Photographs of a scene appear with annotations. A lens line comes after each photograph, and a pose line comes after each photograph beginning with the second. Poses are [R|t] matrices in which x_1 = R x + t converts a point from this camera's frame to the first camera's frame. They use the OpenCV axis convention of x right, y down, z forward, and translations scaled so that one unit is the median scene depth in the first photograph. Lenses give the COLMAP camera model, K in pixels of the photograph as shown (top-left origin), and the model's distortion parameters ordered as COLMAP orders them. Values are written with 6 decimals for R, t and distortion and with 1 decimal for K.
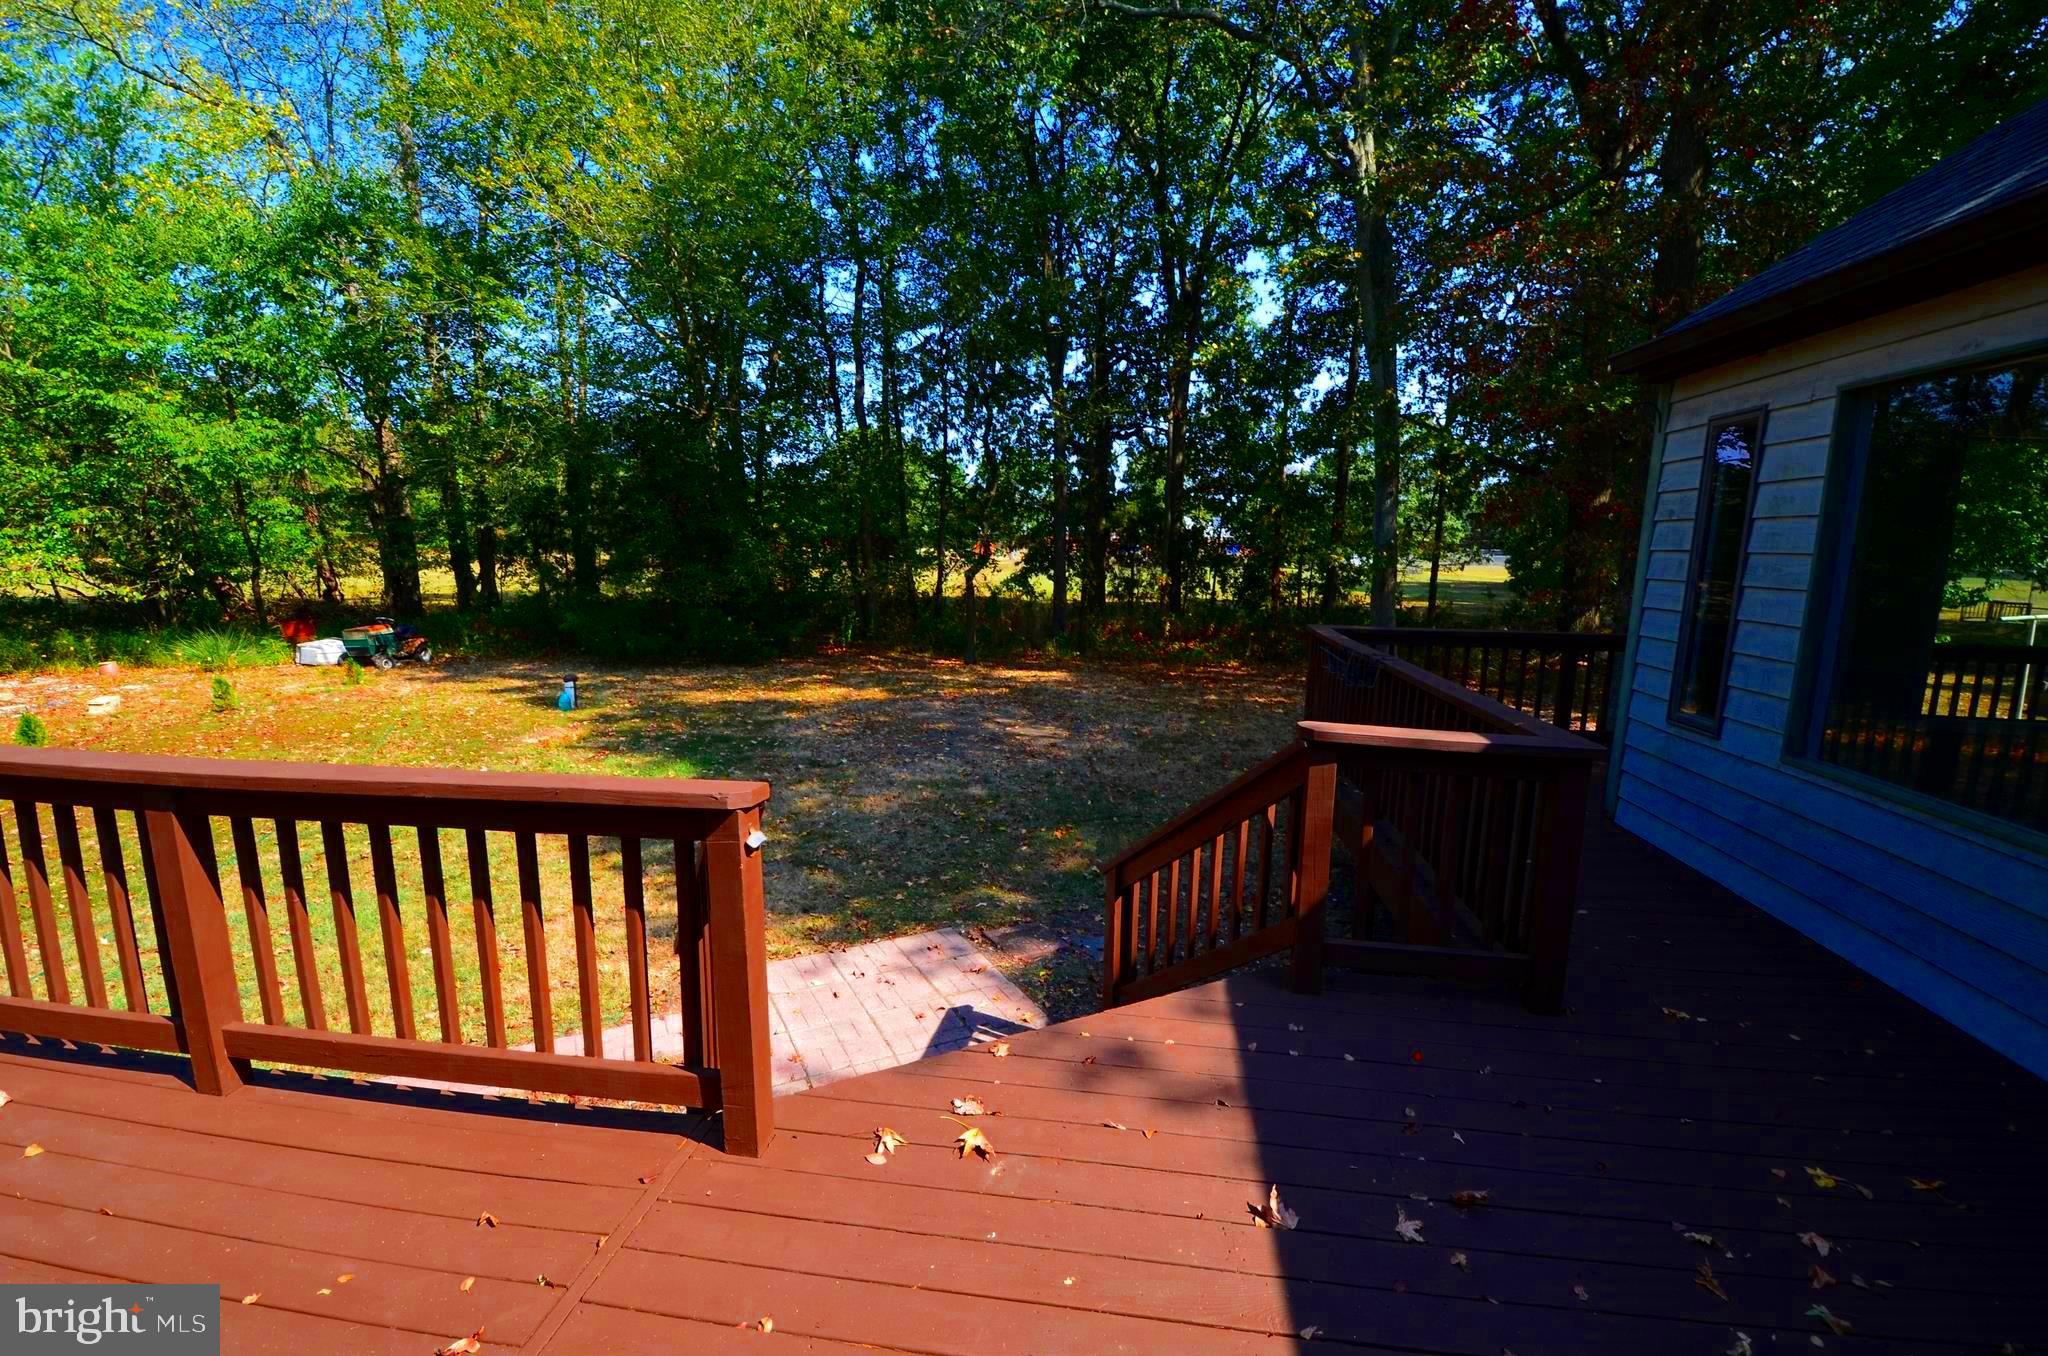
lens RADIAL K [[882.0, 0, 1025.2], [0, 882.0, 706.4], [0, 0, 1]] dist [0.003848, -0.017839]
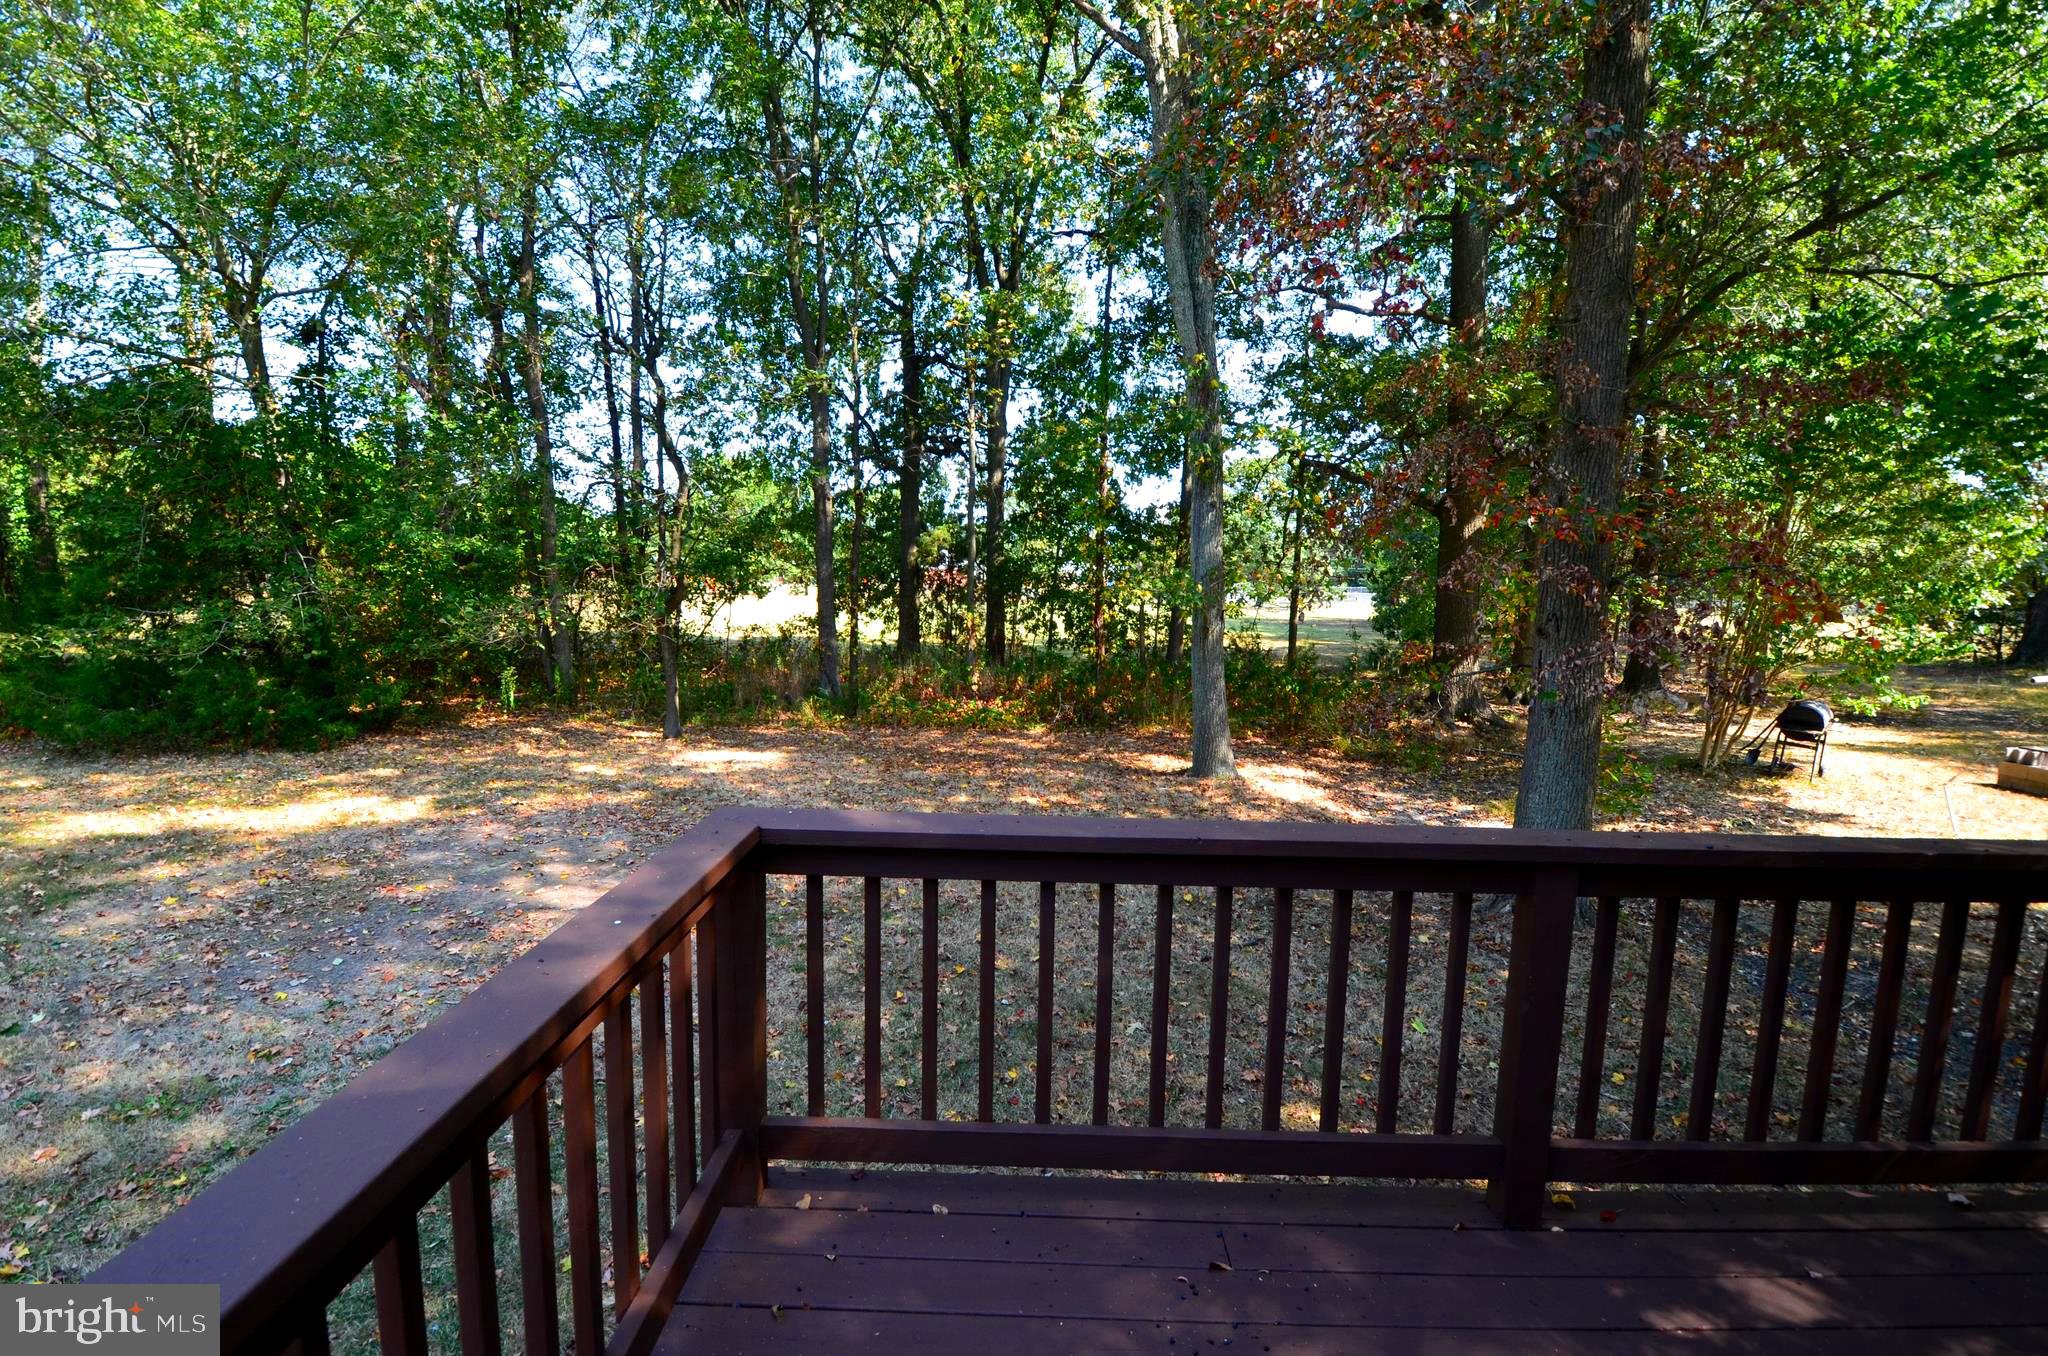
lens RADIAL K [[869.1, 0, 1024.0], [0, 869.1, 678.0], [0, 0, 1]] dist [0.001194, -0.000008]
pose [[0.994031, -0.010905, 0.108552, 0.270718], [0.018168, 0.997644, -0.066147, -0.080676], [-0.107575, 0.067725, 0.991888, 0.467192]]
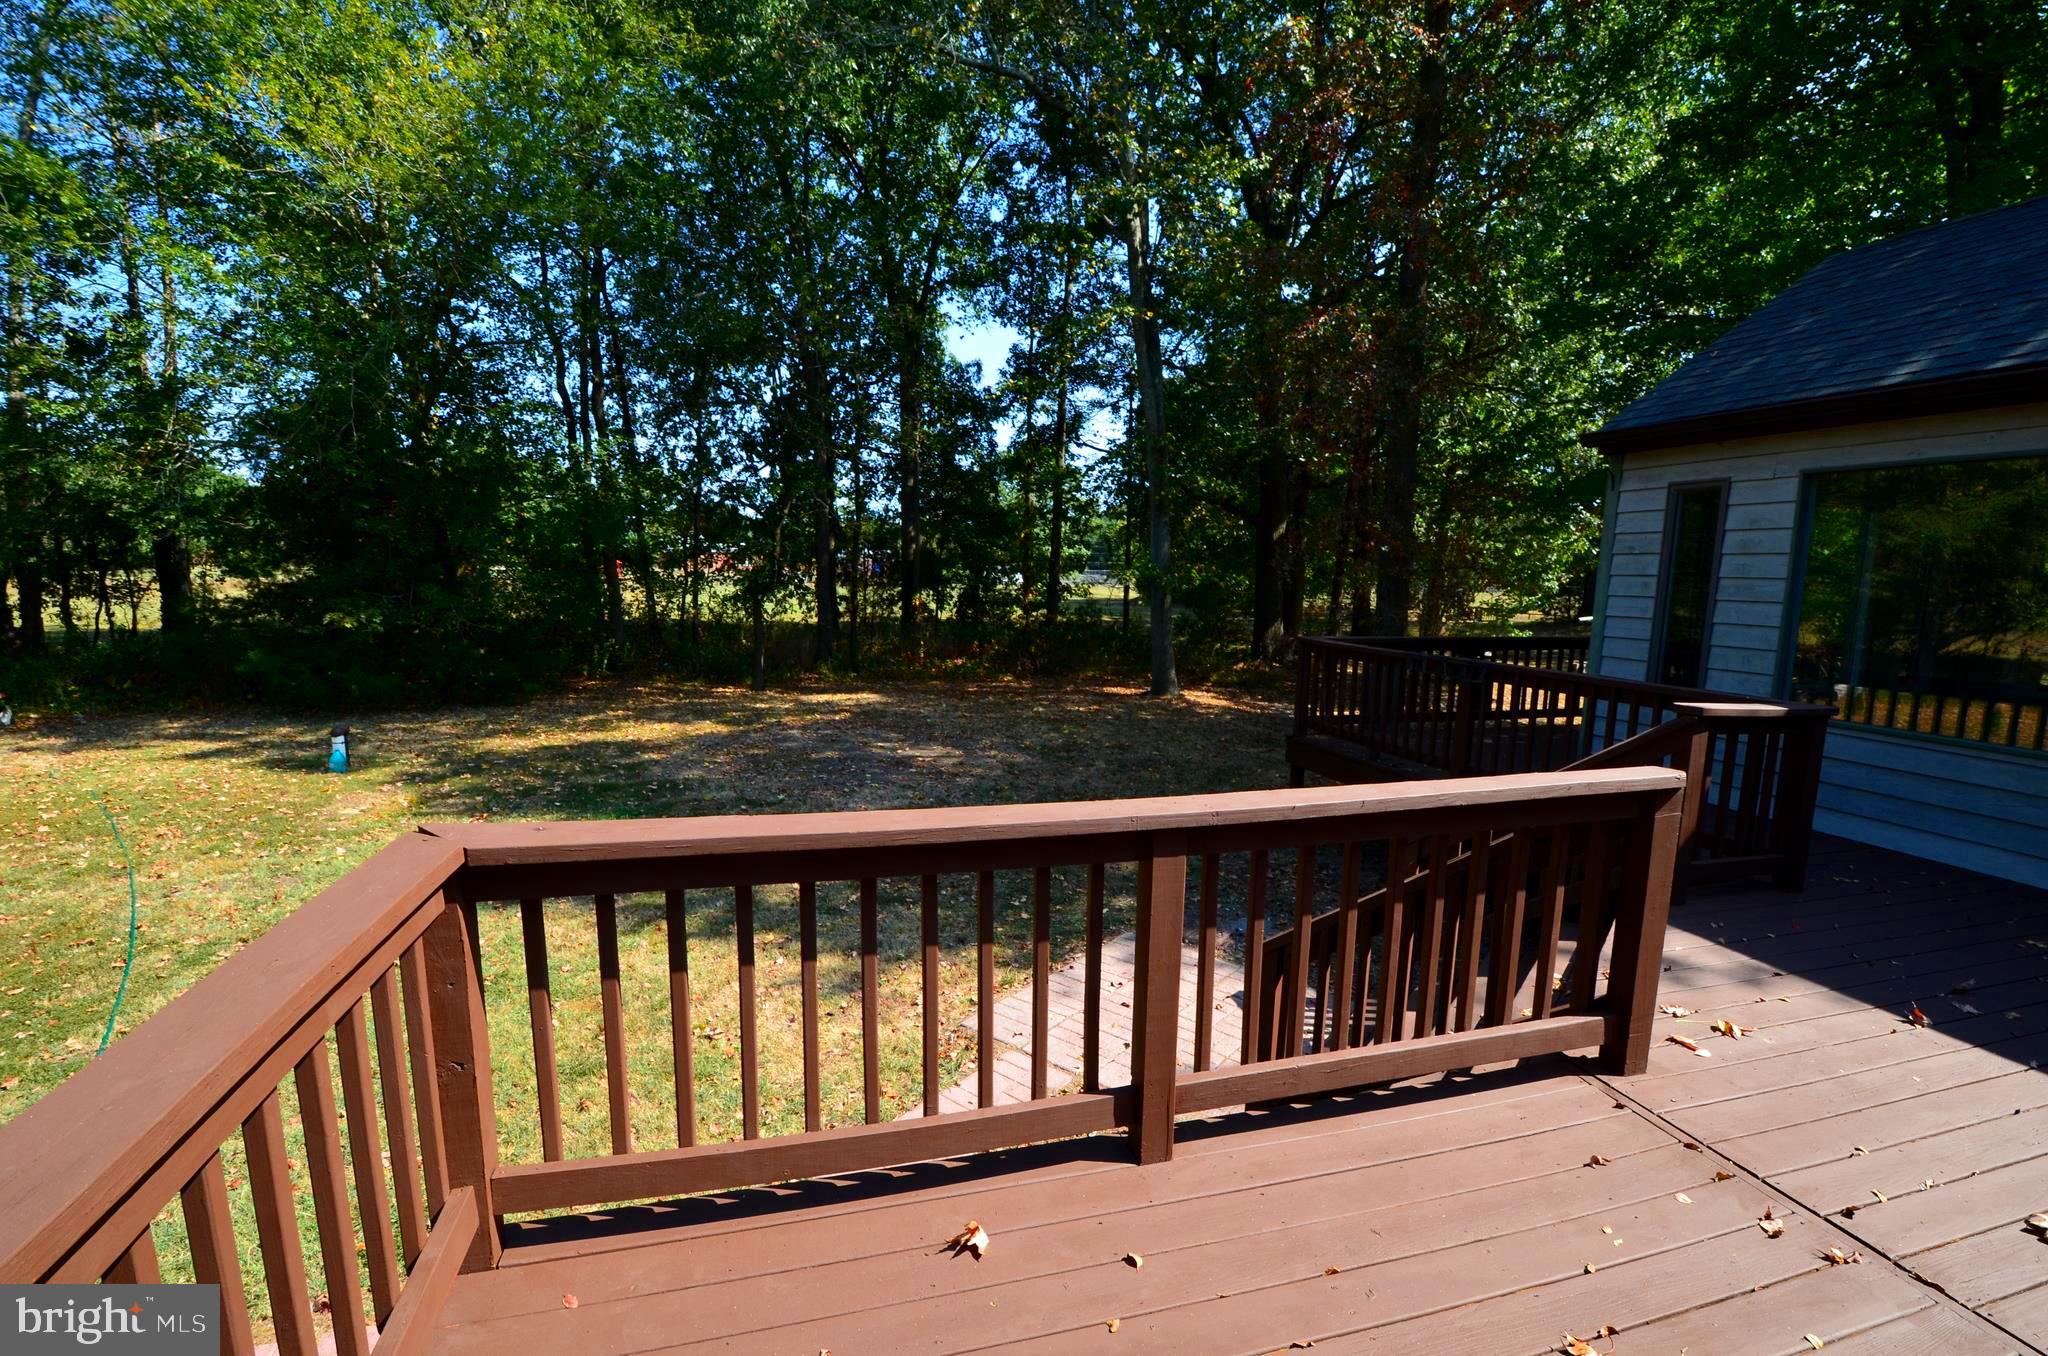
lens RADIAL K [[880.1, 0, 1024.8], [0, 880.1, 709.8], [0, 0, 1]] dist [0.001452, -0.018293]
pose [[0.921840, -0.058345, 0.383153, -0.313409], [0.065209, 0.997859, -0.004937, -0.009041], [-0.382045, 0.029537, 0.923672, 0.038333]]
